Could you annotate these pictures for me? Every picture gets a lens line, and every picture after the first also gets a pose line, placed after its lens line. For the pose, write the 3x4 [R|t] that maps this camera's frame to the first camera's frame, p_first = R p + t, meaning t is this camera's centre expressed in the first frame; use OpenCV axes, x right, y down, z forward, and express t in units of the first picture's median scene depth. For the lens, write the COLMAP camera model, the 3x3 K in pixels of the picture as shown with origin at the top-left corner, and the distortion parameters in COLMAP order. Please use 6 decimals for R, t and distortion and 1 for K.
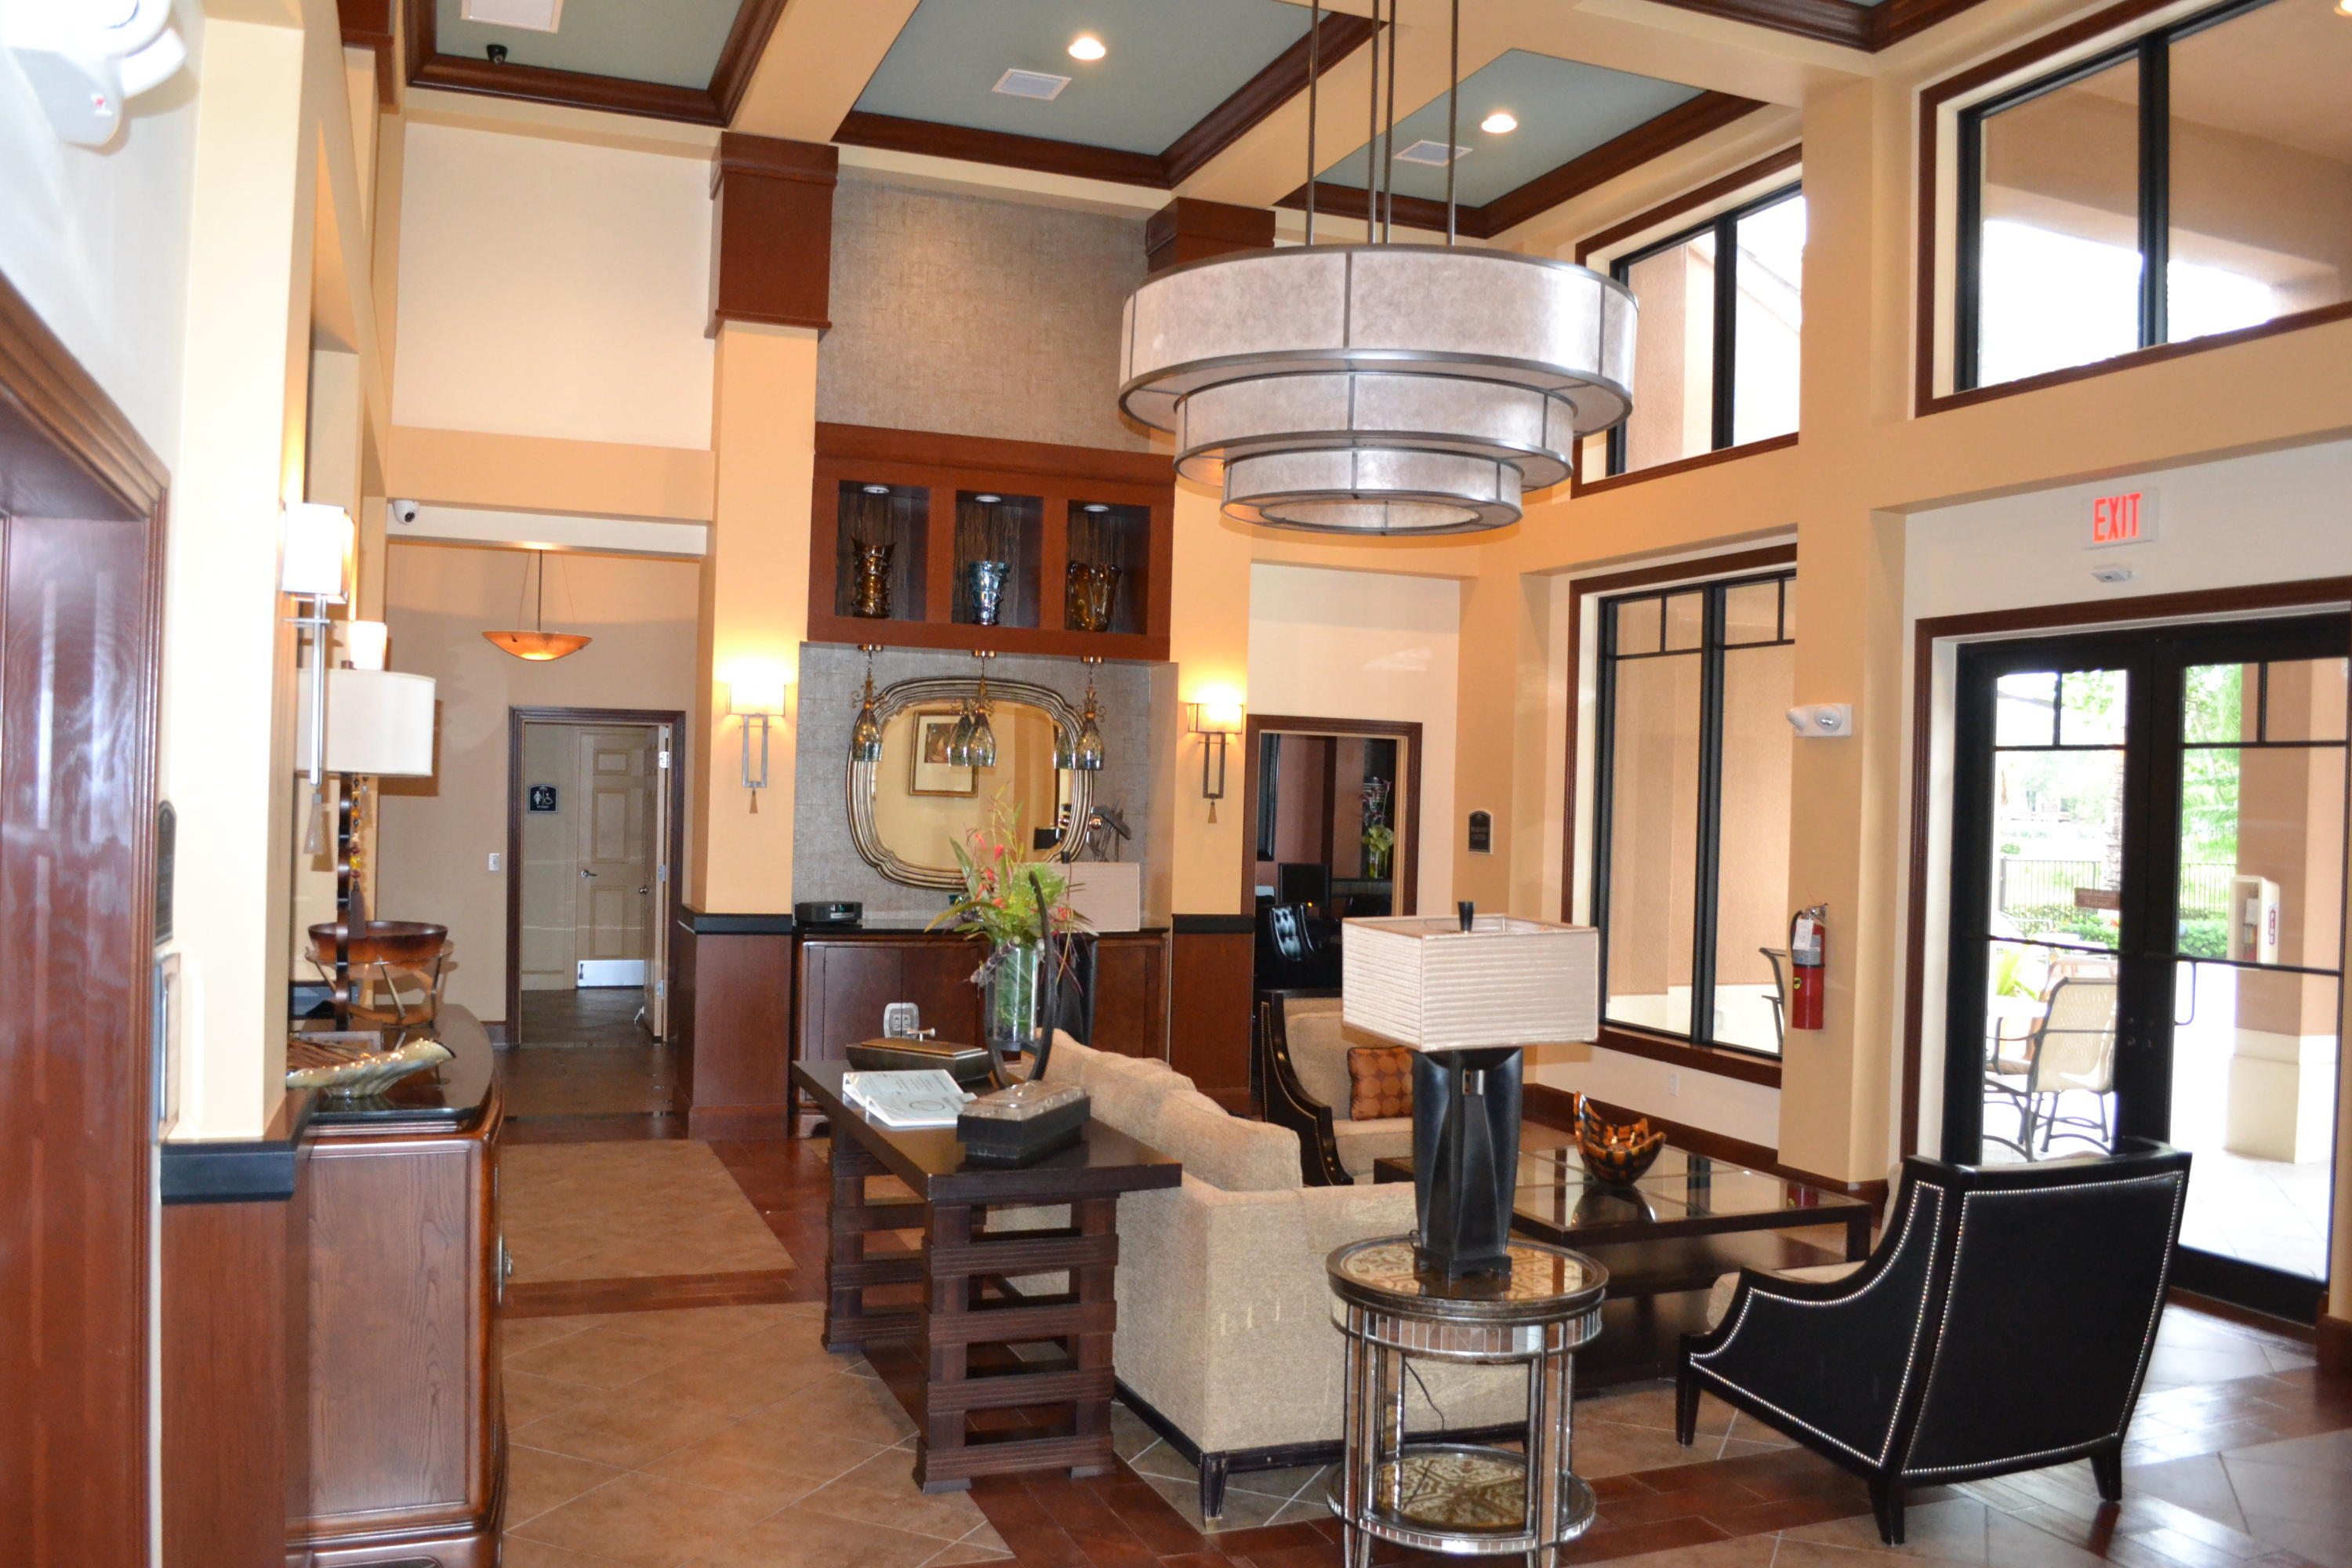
lens RADIAL K [[1860.7, 0, 1172.9], [0, 1860.7, 785.4], [0, 0, 1]] dist [-0.070302, -0.011373]
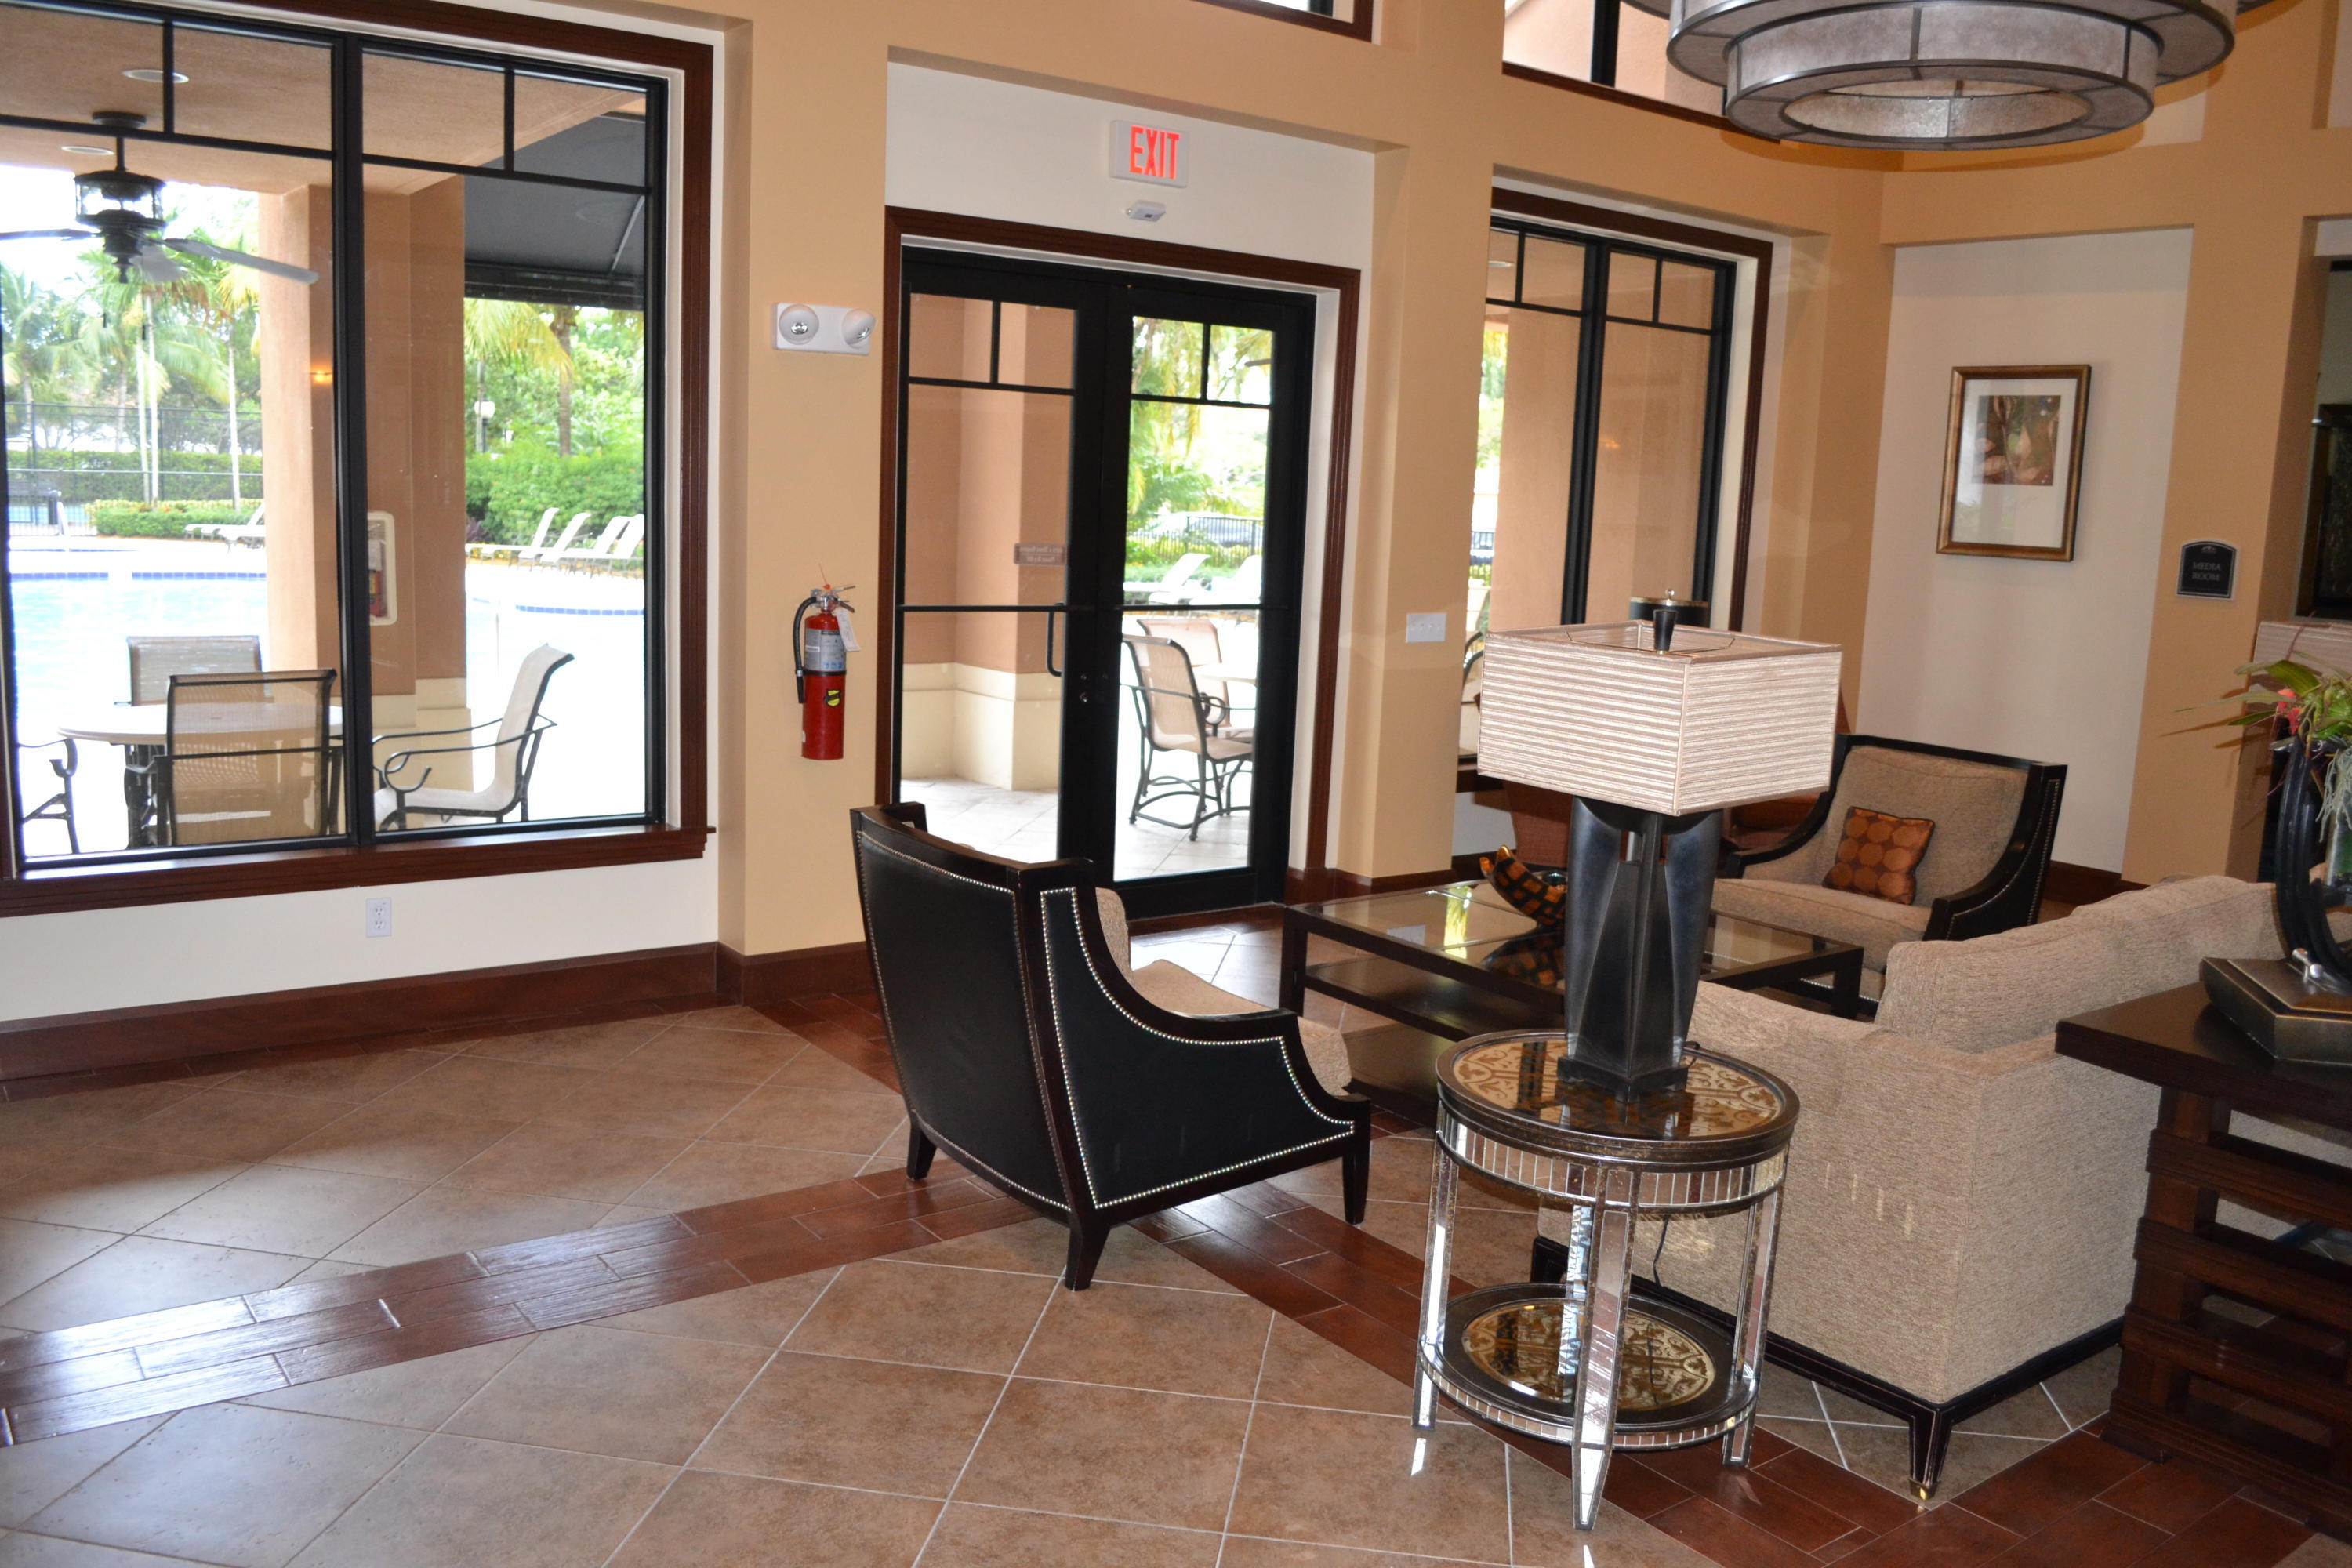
lens RADIAL K [[1860.7, 0, 1177.3], [0, 1860.7, 786.3], [0, 0, 1]] dist [-0.070302, -0.011373]
pose [[-0.260994, -0.205897, 0.943127, -0.483051], [-0.060937, 0.978554, 0.196769, -0.013814], [-0.963415, -0.006116, -0.267944, 1.289297]]
